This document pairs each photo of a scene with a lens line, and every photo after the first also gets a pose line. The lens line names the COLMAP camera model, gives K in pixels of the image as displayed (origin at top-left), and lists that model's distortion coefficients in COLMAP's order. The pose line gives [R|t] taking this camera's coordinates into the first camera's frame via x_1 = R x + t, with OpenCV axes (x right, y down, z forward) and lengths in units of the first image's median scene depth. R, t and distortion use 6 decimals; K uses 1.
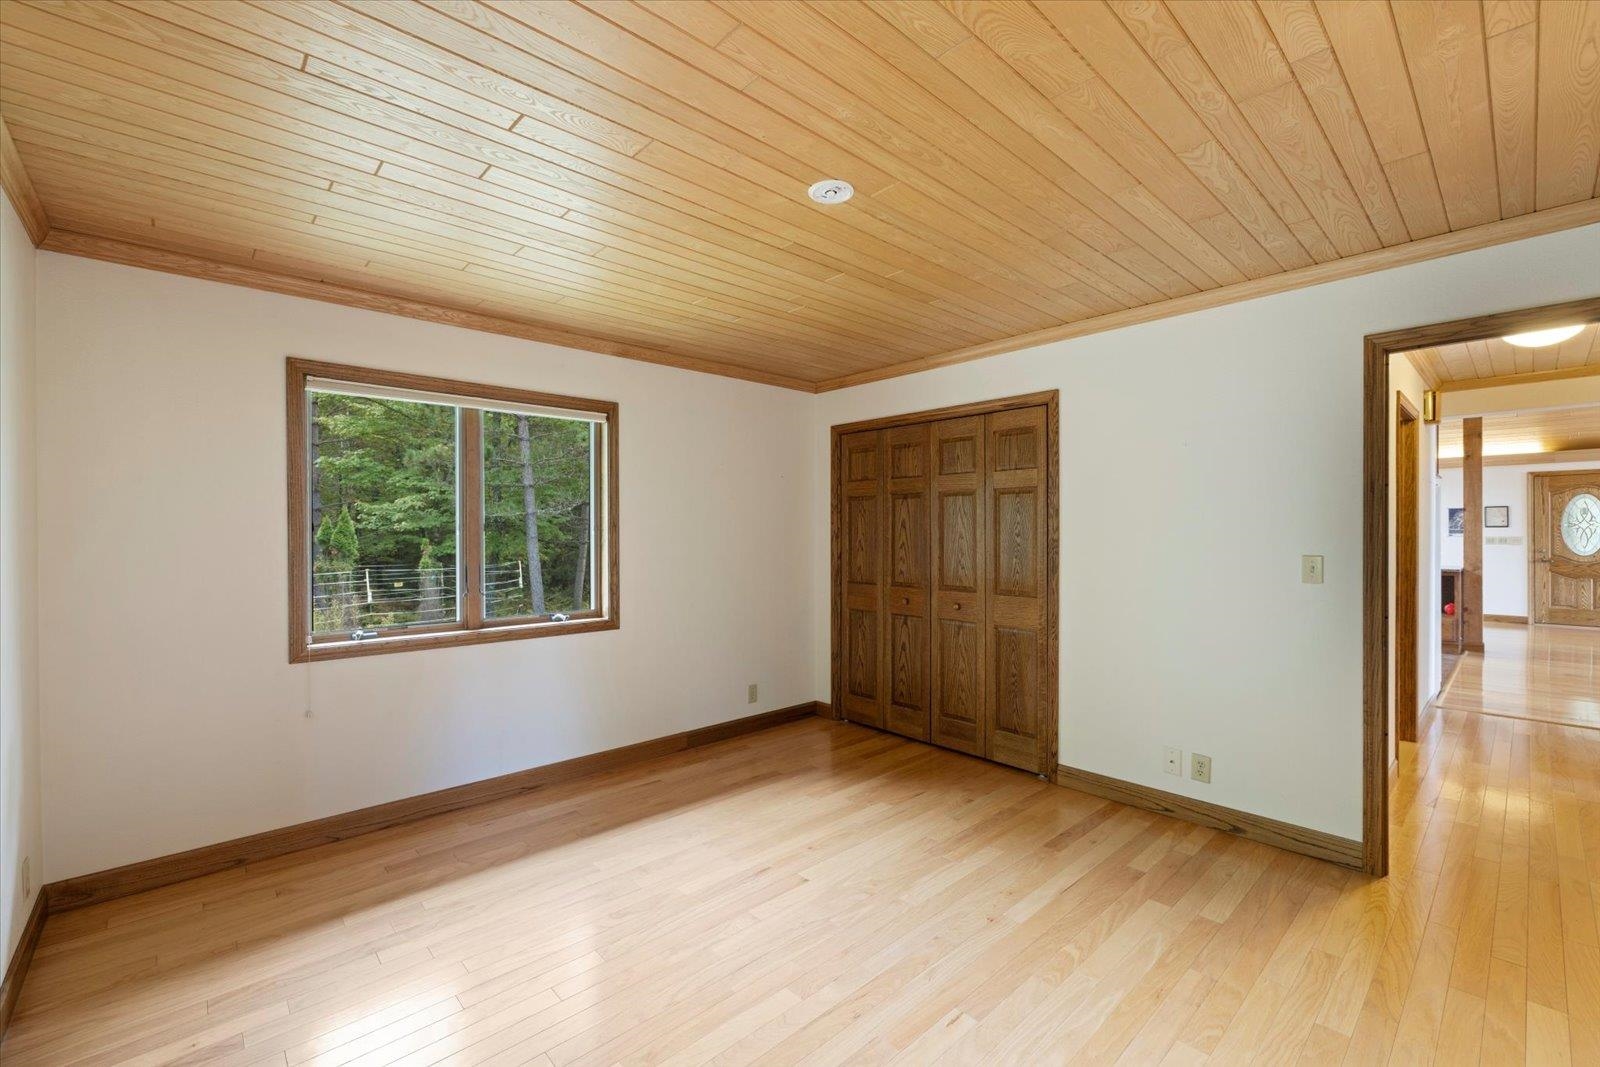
lens RADIAL K [[693.2, 0, 800.0], [0, 693.2, 533.5], [0, 0, 1]] dist [-0.002864, -0.000204]
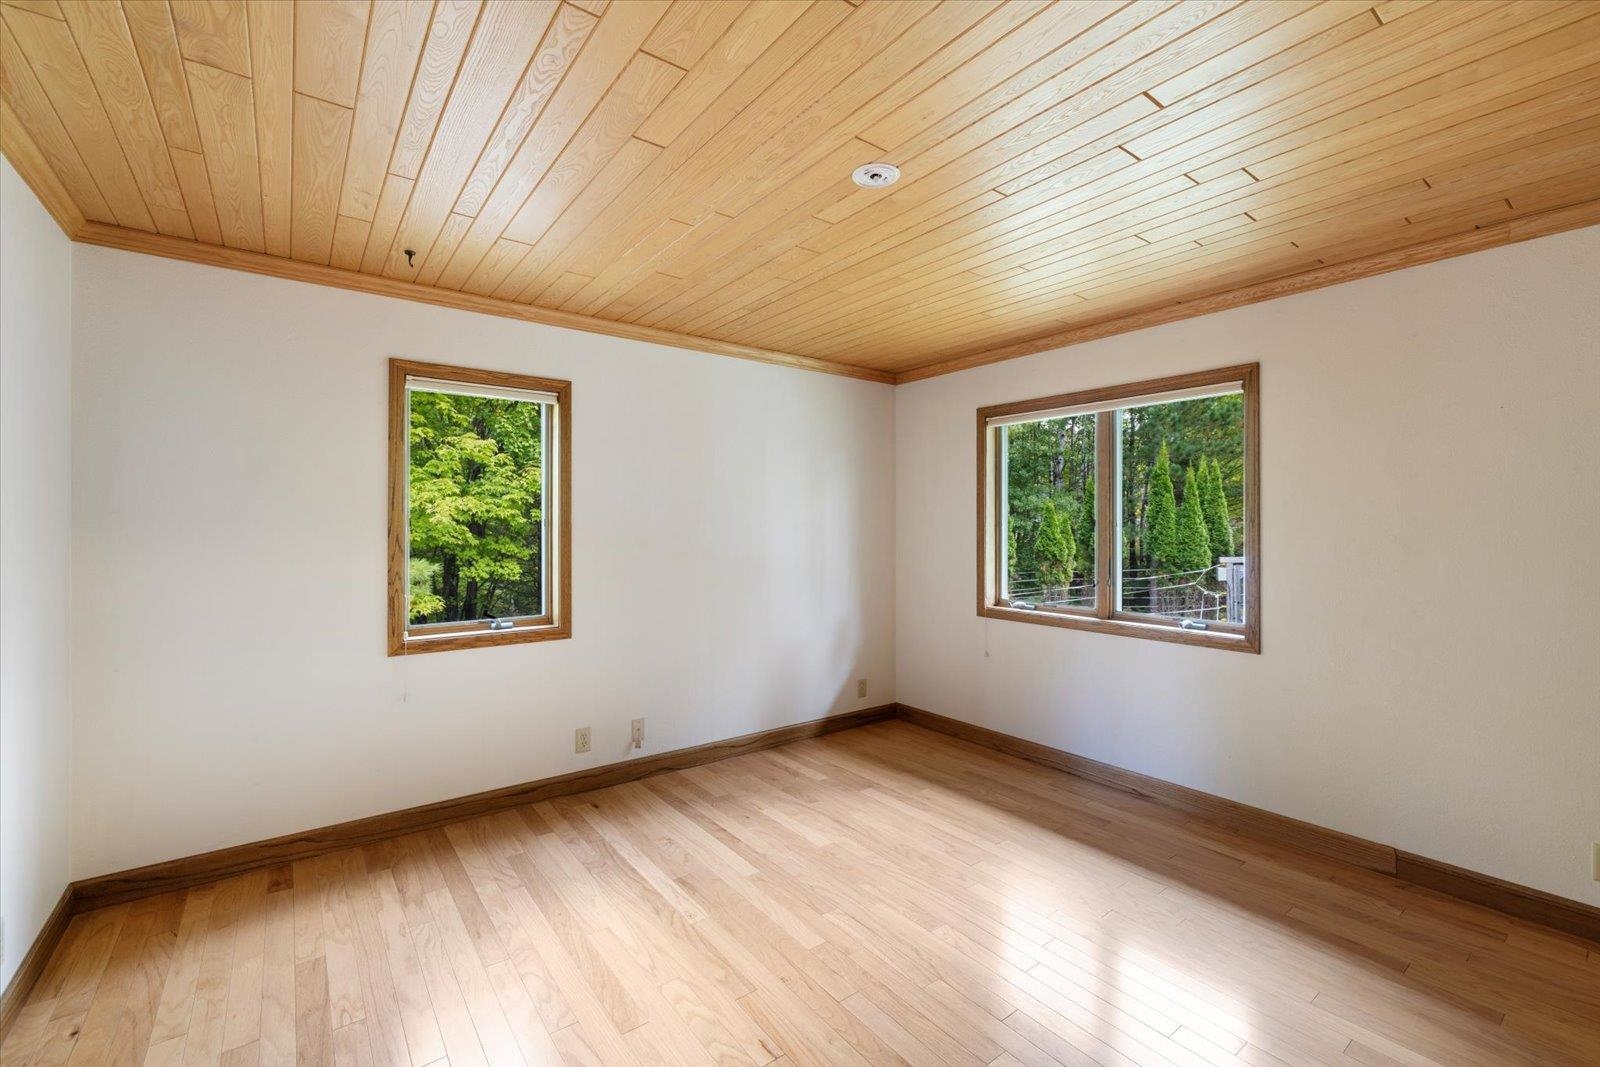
lens RADIAL K [[716.9, 0, 783.2], [0, 716.9, 524.2], [0, 0, 1]] dist [-0.003108, 0.000016]
pose [[-0.151615, 0.003191, -0.988435, 0.778468], [-0.004930, 0.999980, 0.003985, -0.010646], [0.988427, 0.005477, -0.151596, 0.764652]]
